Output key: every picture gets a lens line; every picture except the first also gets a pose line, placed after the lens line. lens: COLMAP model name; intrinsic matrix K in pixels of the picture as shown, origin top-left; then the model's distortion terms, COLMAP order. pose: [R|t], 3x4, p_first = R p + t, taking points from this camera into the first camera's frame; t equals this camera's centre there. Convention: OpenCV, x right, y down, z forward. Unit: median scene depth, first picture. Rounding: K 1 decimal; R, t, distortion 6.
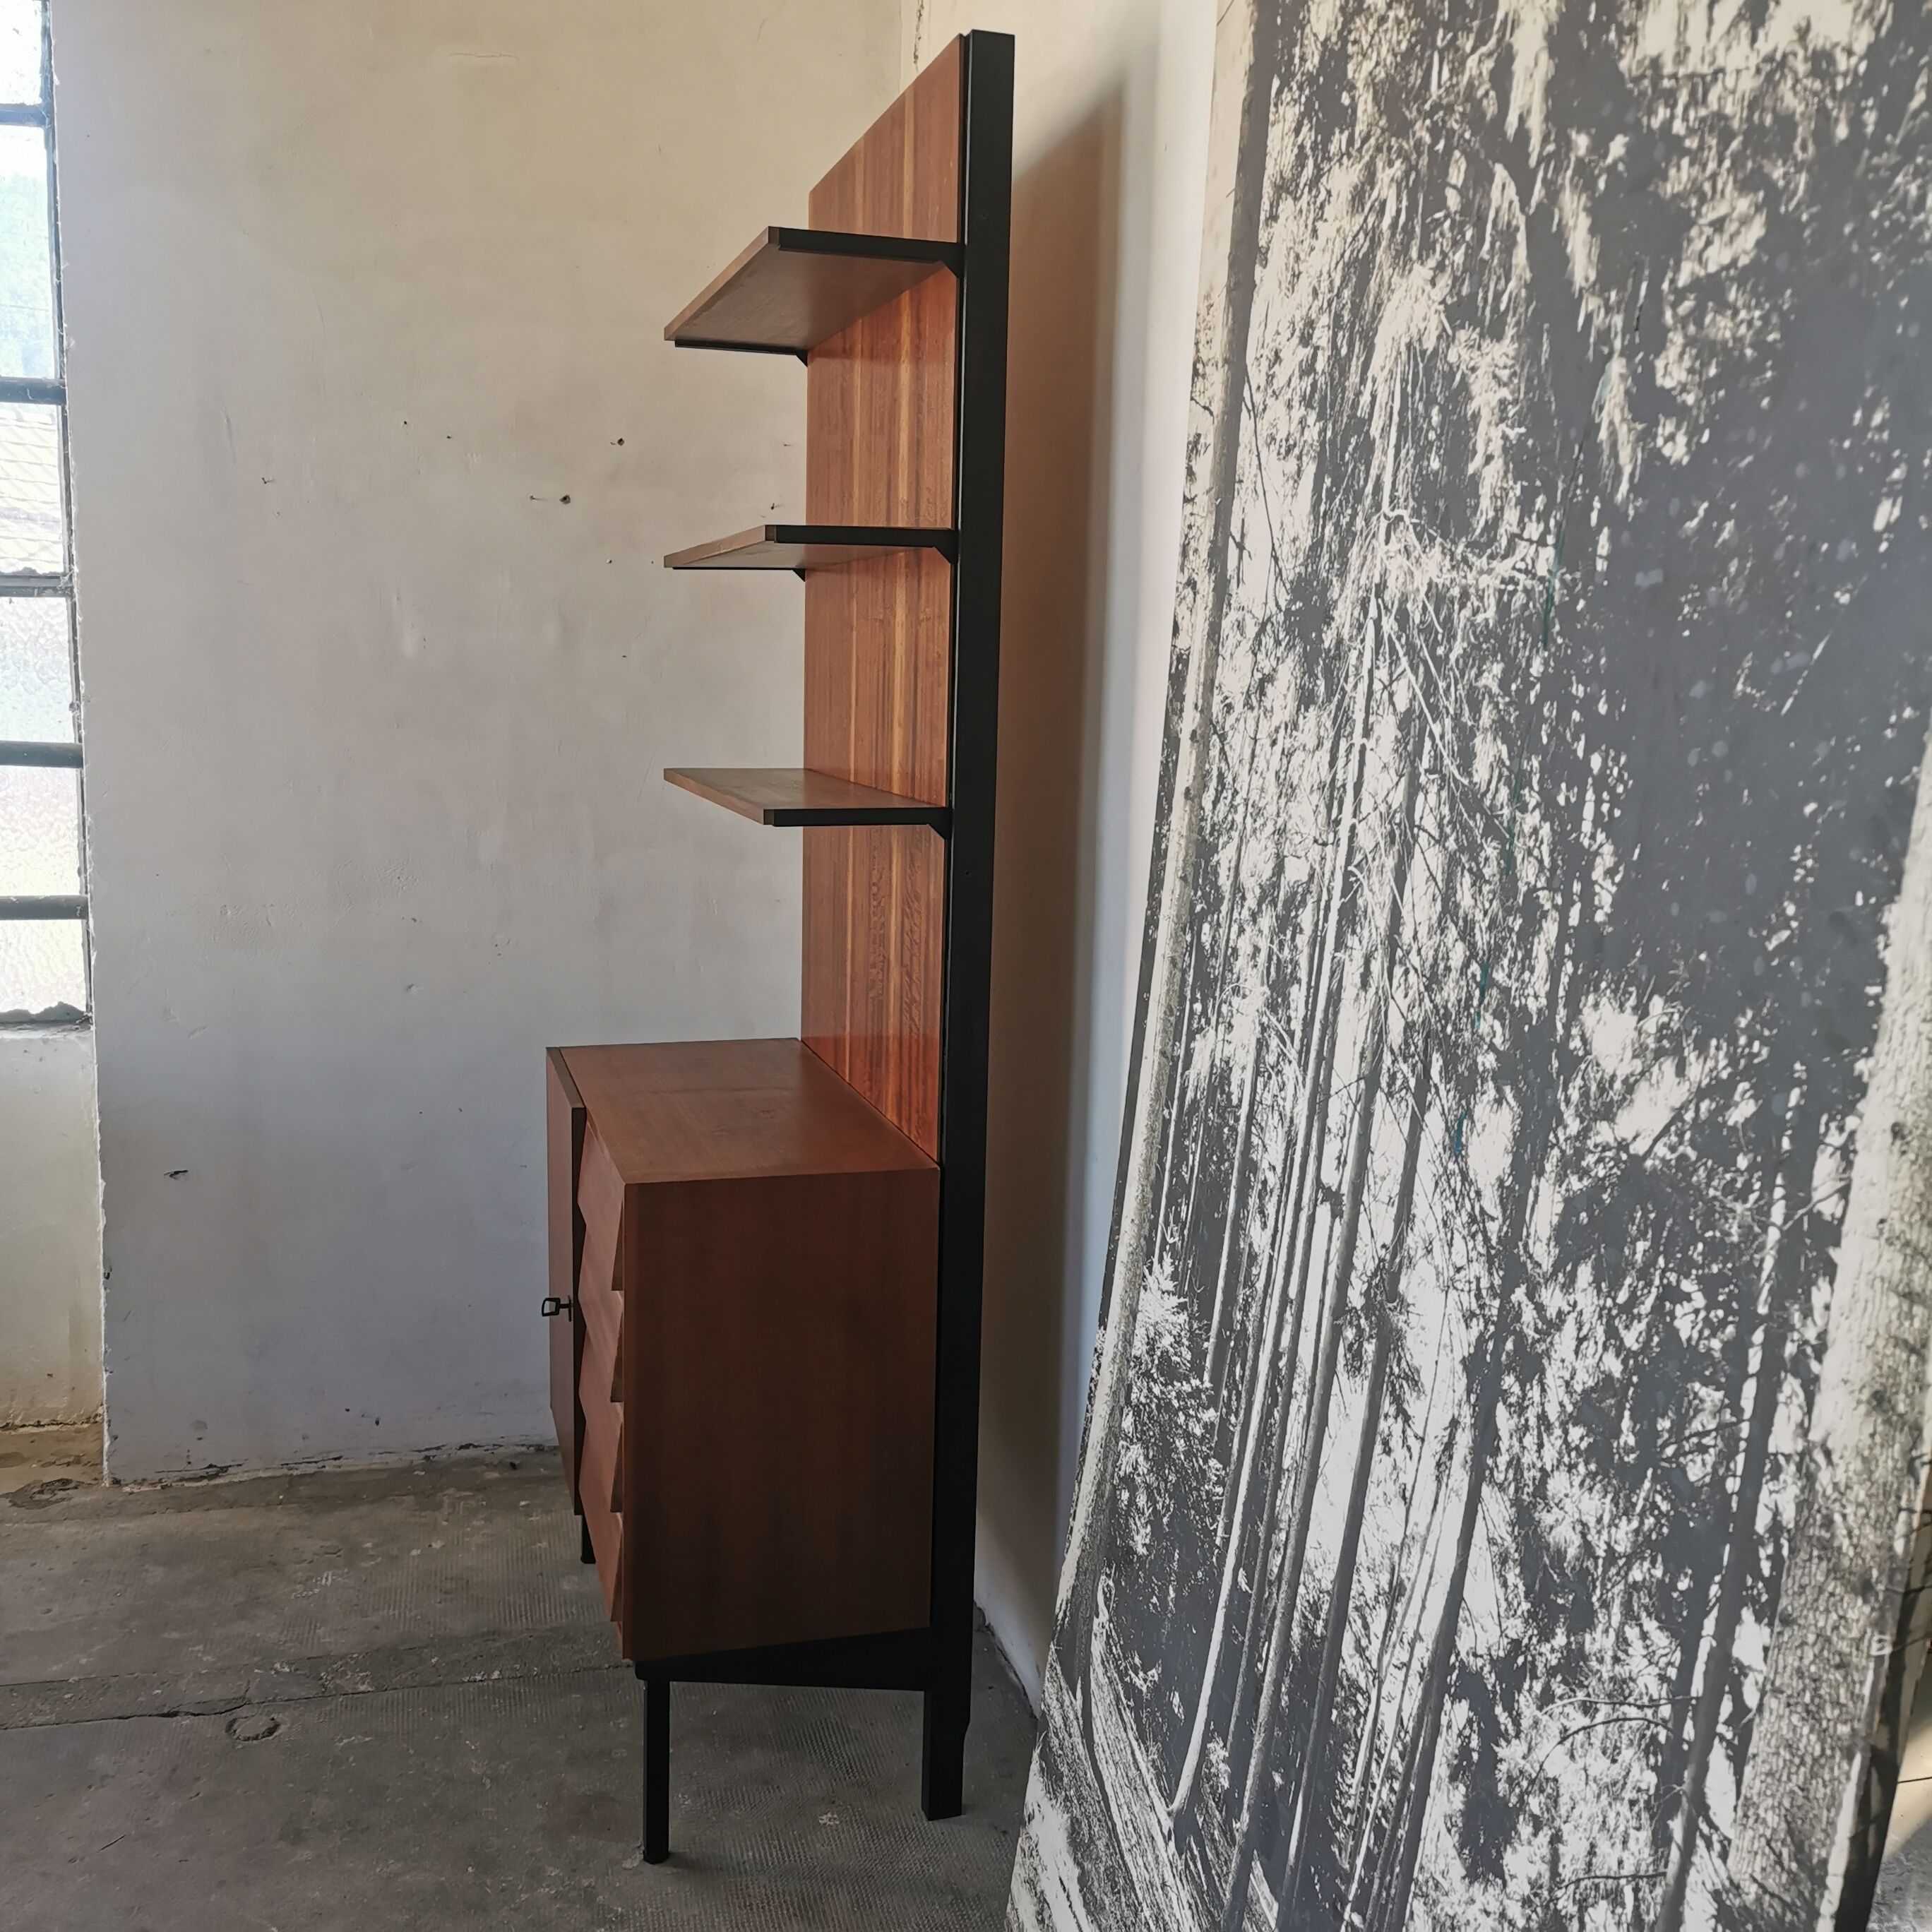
lens RADIAL K [[1964.4, 0, 967.7], [0, 1964.4, 956.0], [0, 0, 1]] dist [0.013742, 0.021353]
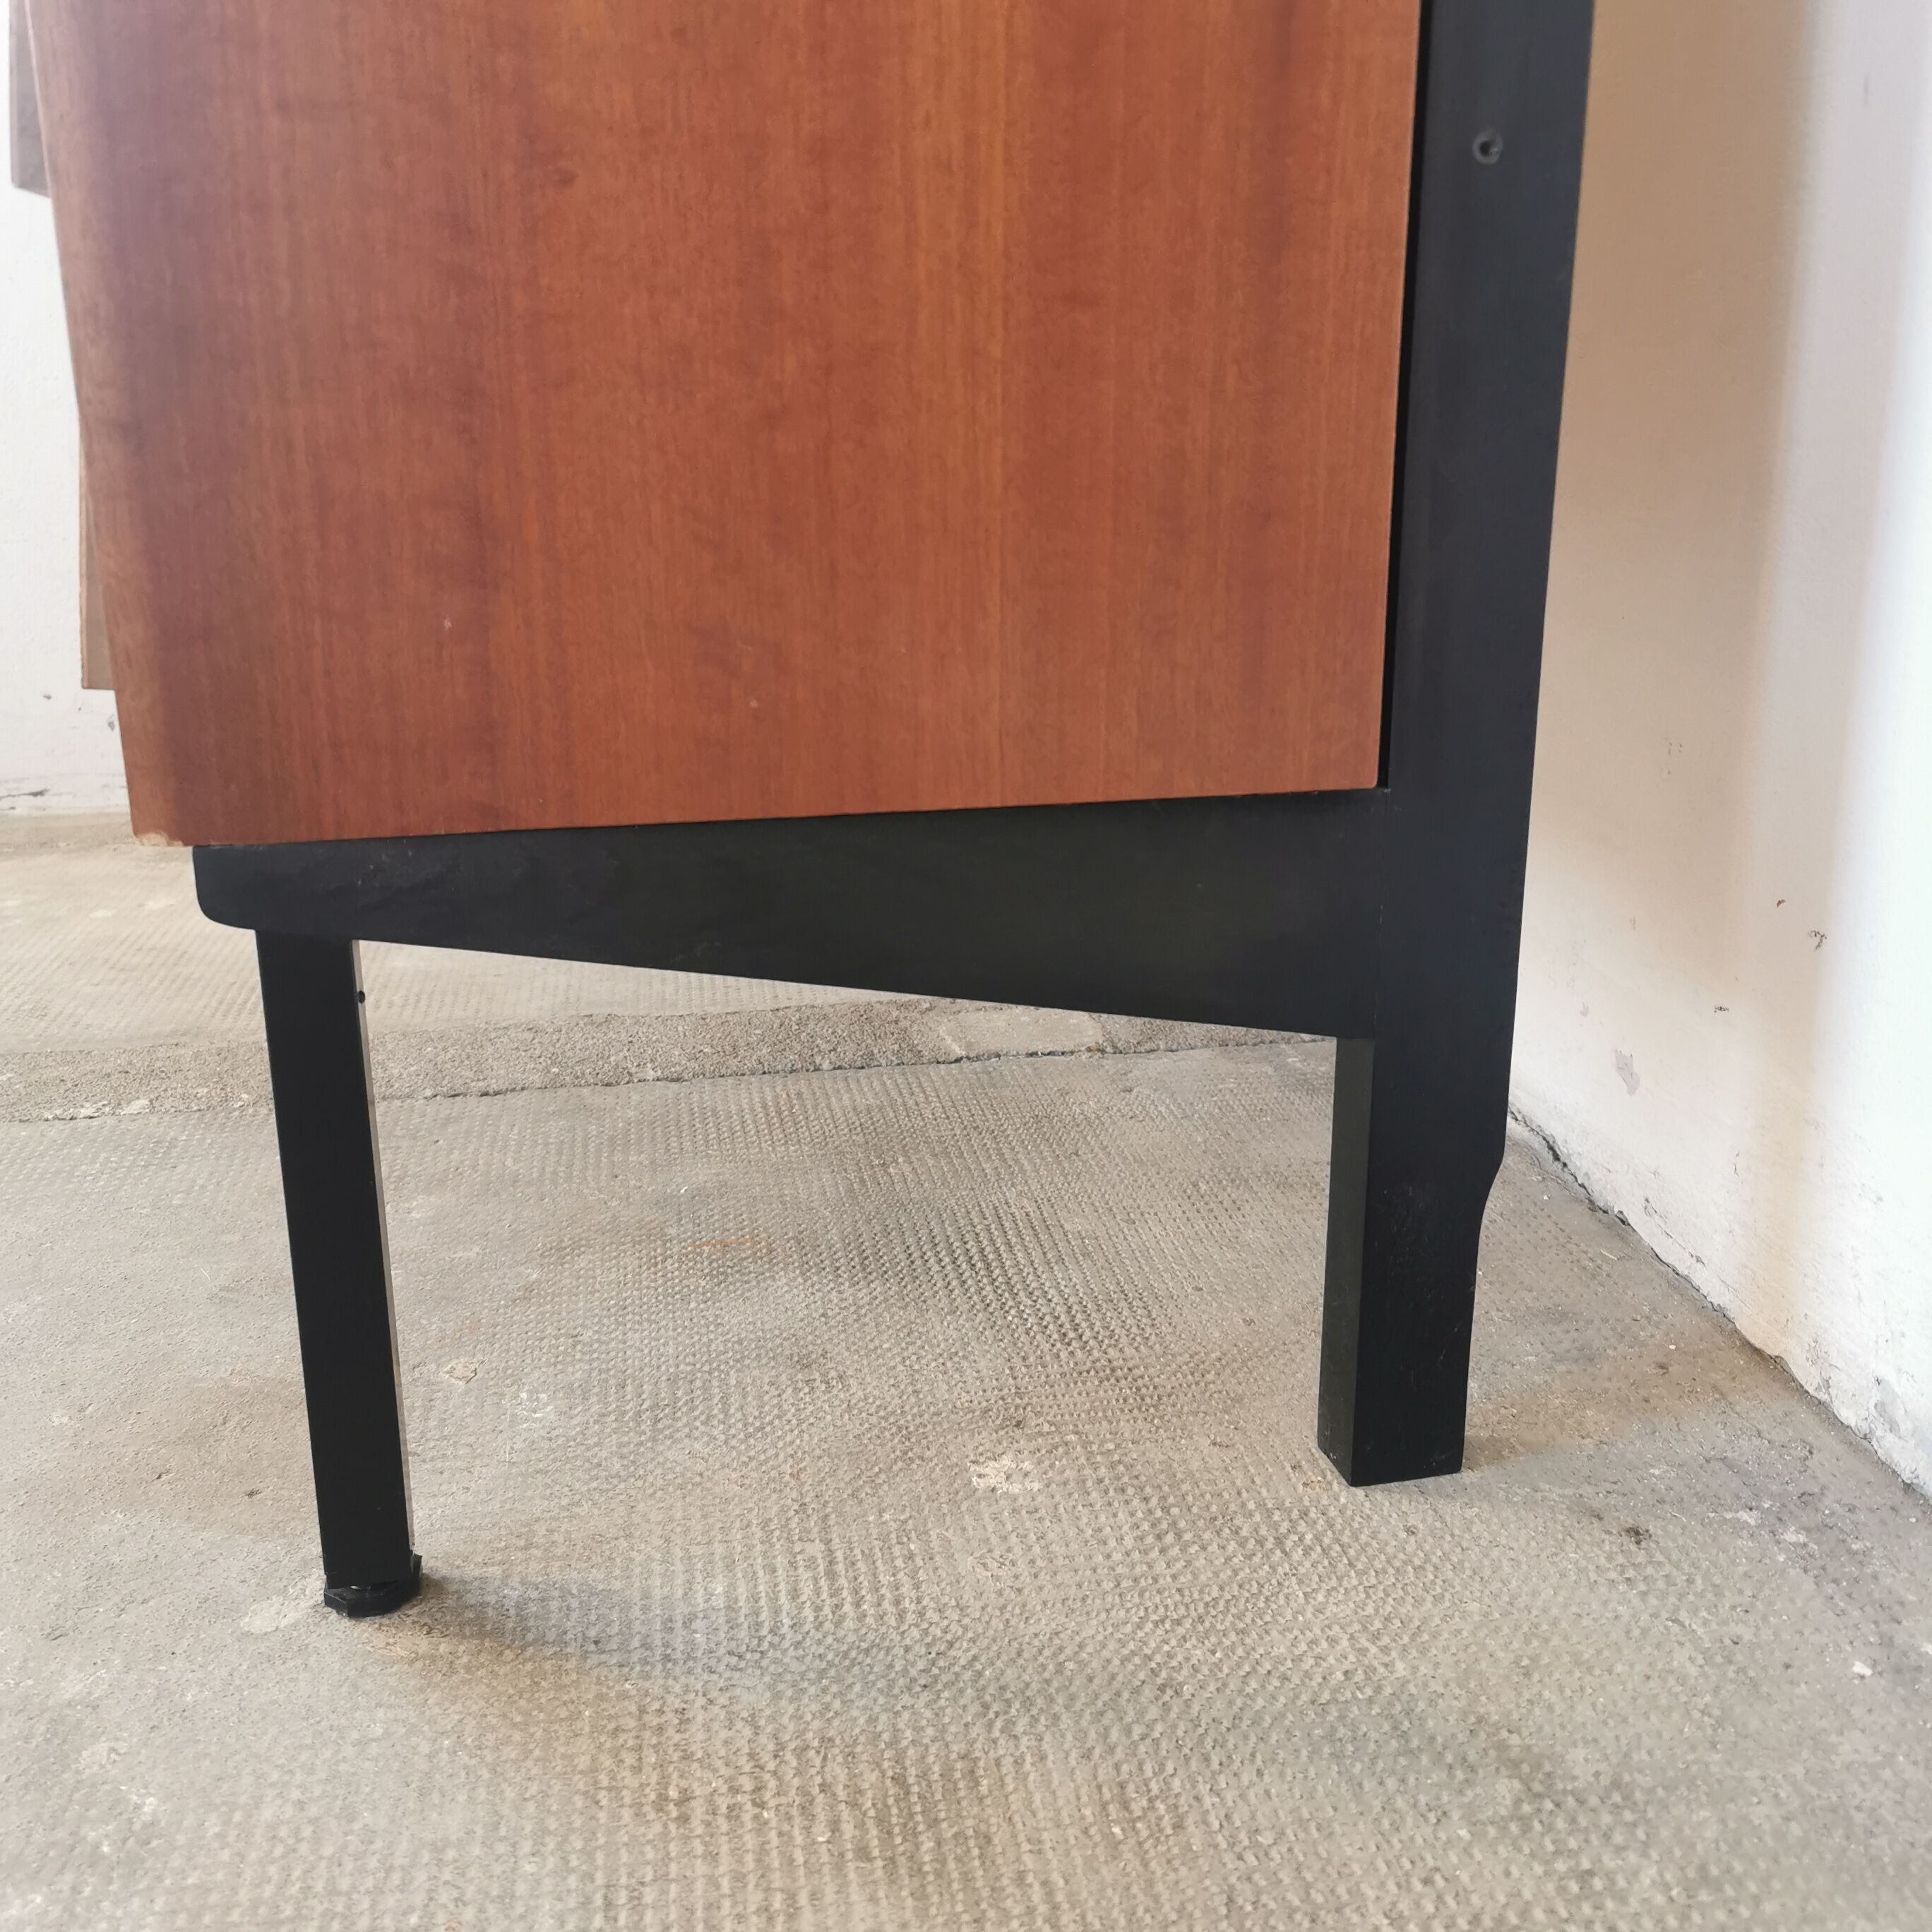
lens RADIAL K [[2016.3, 0, 961.2], [0, 2016.3, 933.2], [0, 0, 1]] dist [0.025069, -0.021136]
pose [[0.995372, -0.006264, -0.095891, -0.049079], [0.019778, 0.989863, 0.140641, 0.325059], [0.094038, -0.141886, 0.985406, 0.736688]]
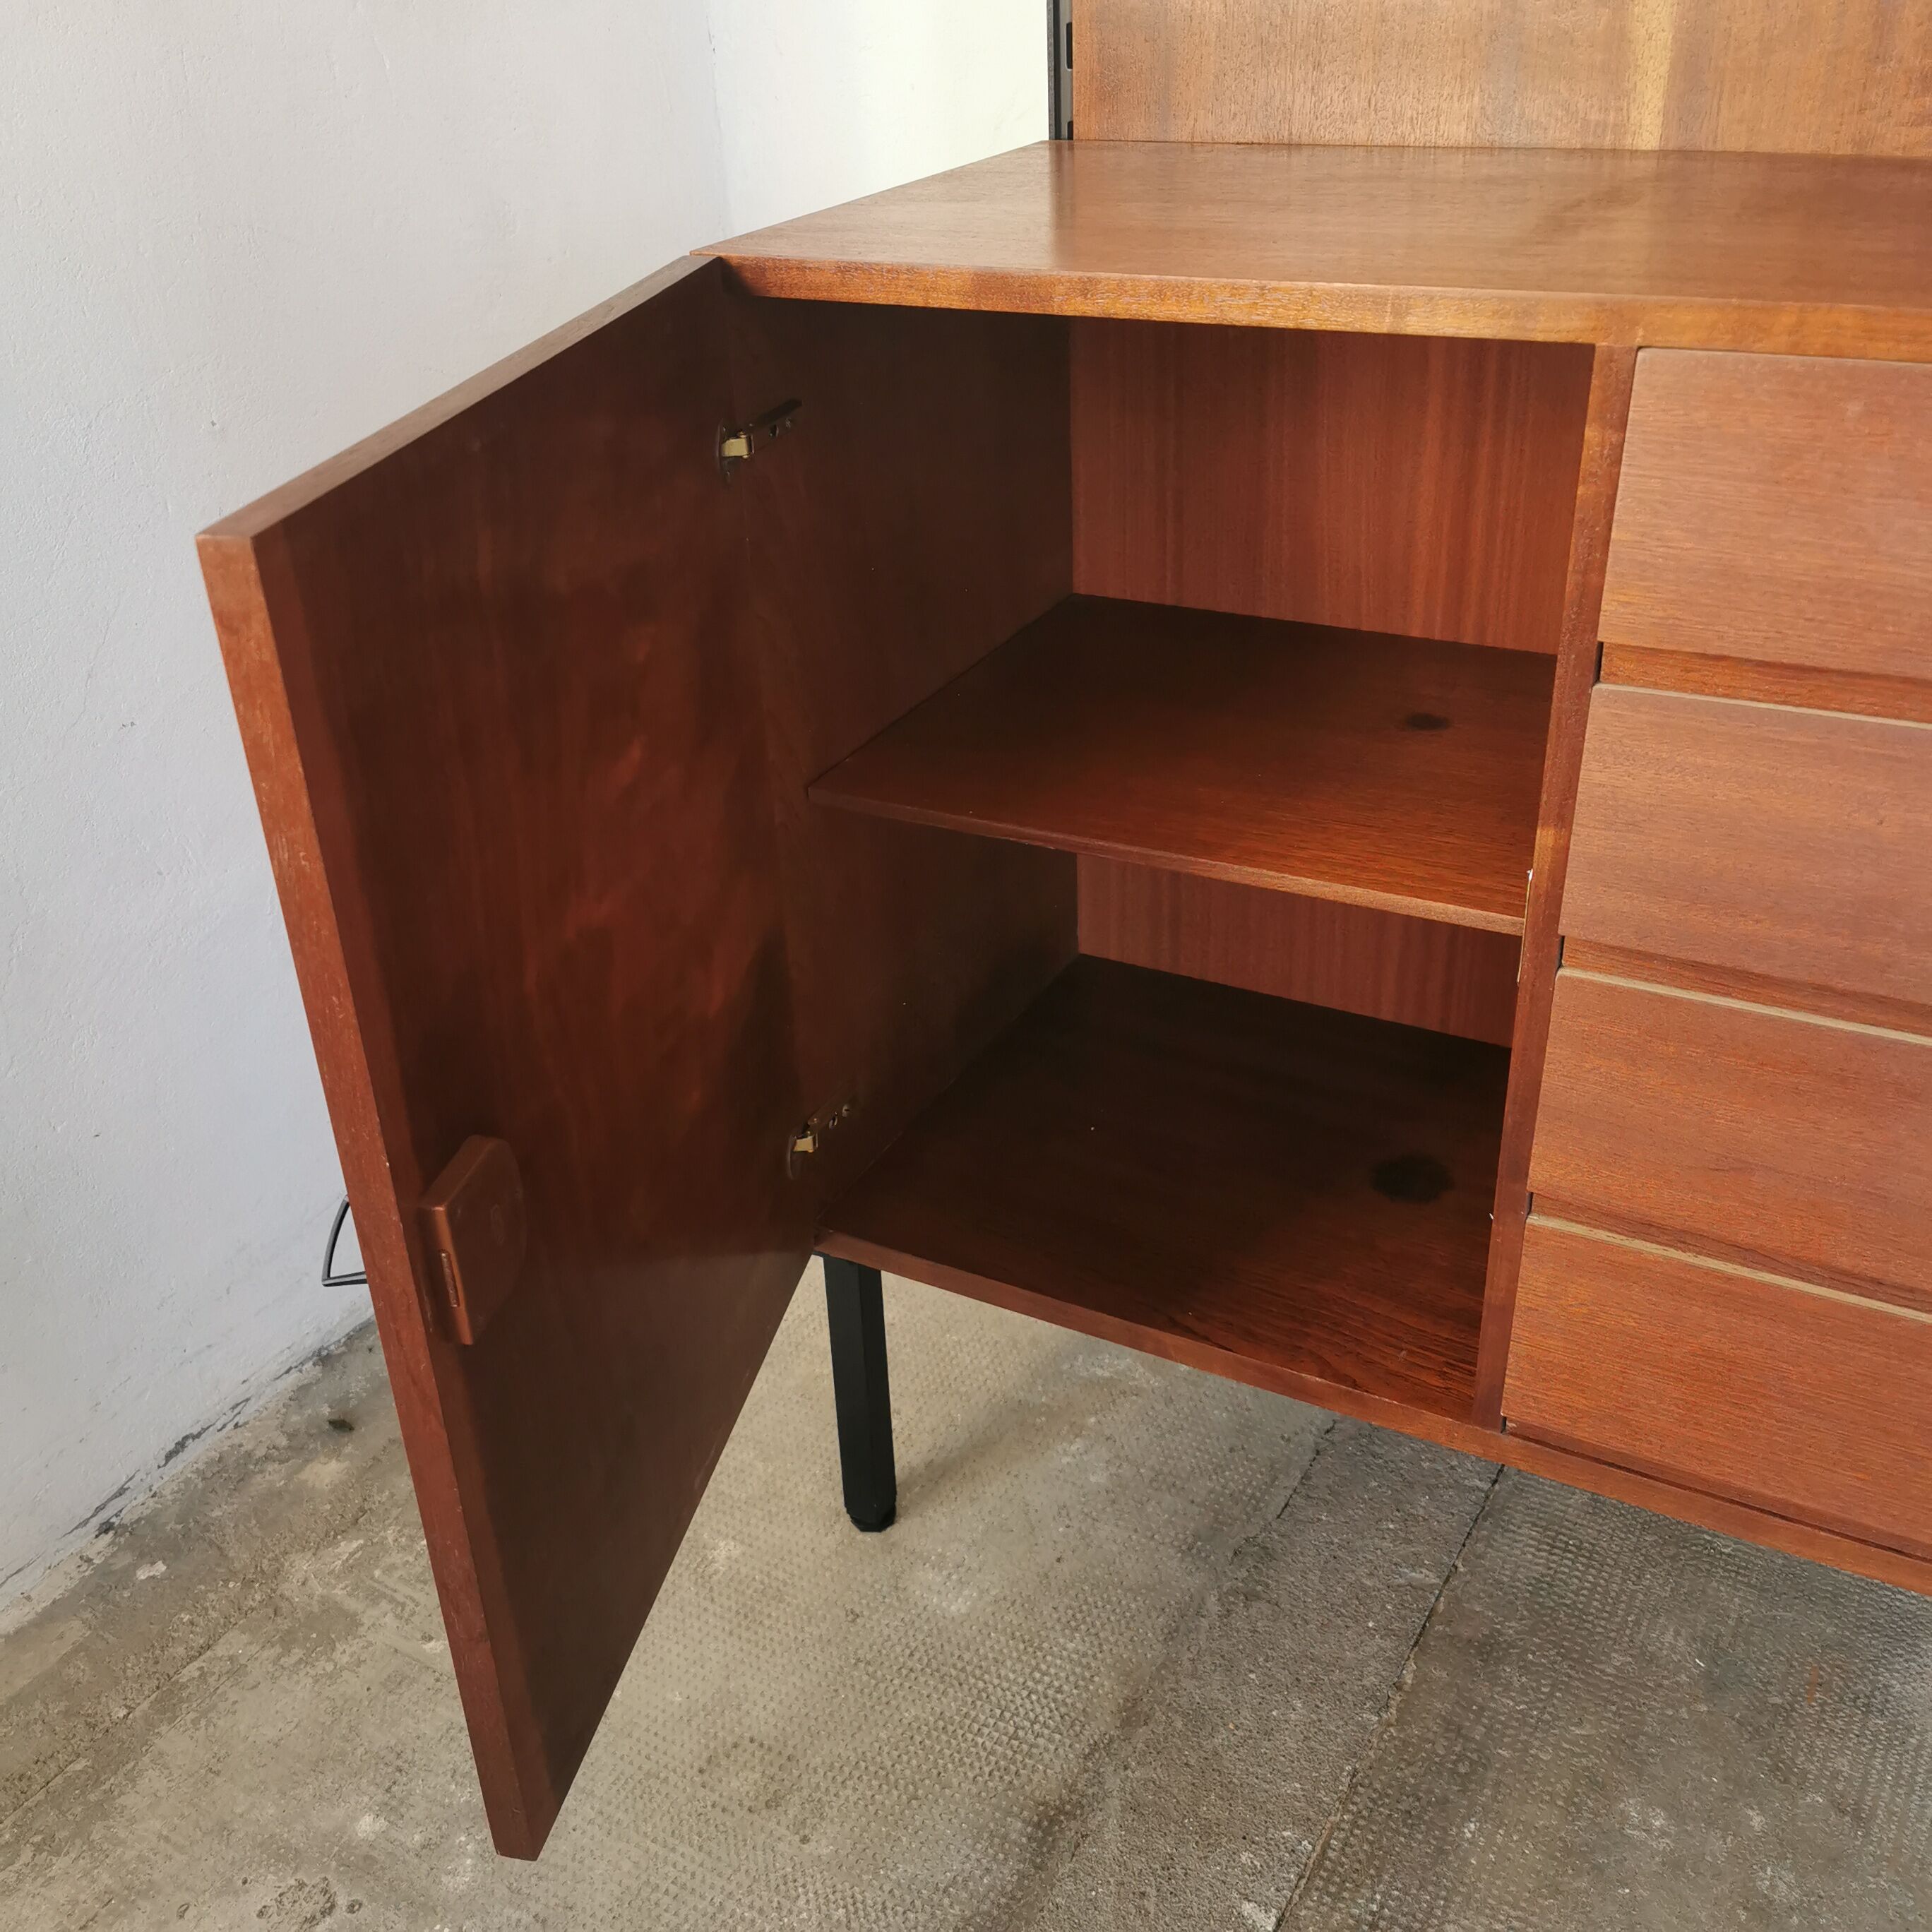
lens RADIAL K [[1959.9, 0, 966.0], [0, 1959.9, 966.0], [0, 0, 1]] dist [0.102746, -0.159346]
pose [[0.706258, -0.387143, 0.592722, -0.510313], [0.158342, 0.902404, 0.400744, 0.037900], [-0.690020, -0.189176, 0.698631, 0.934632]]
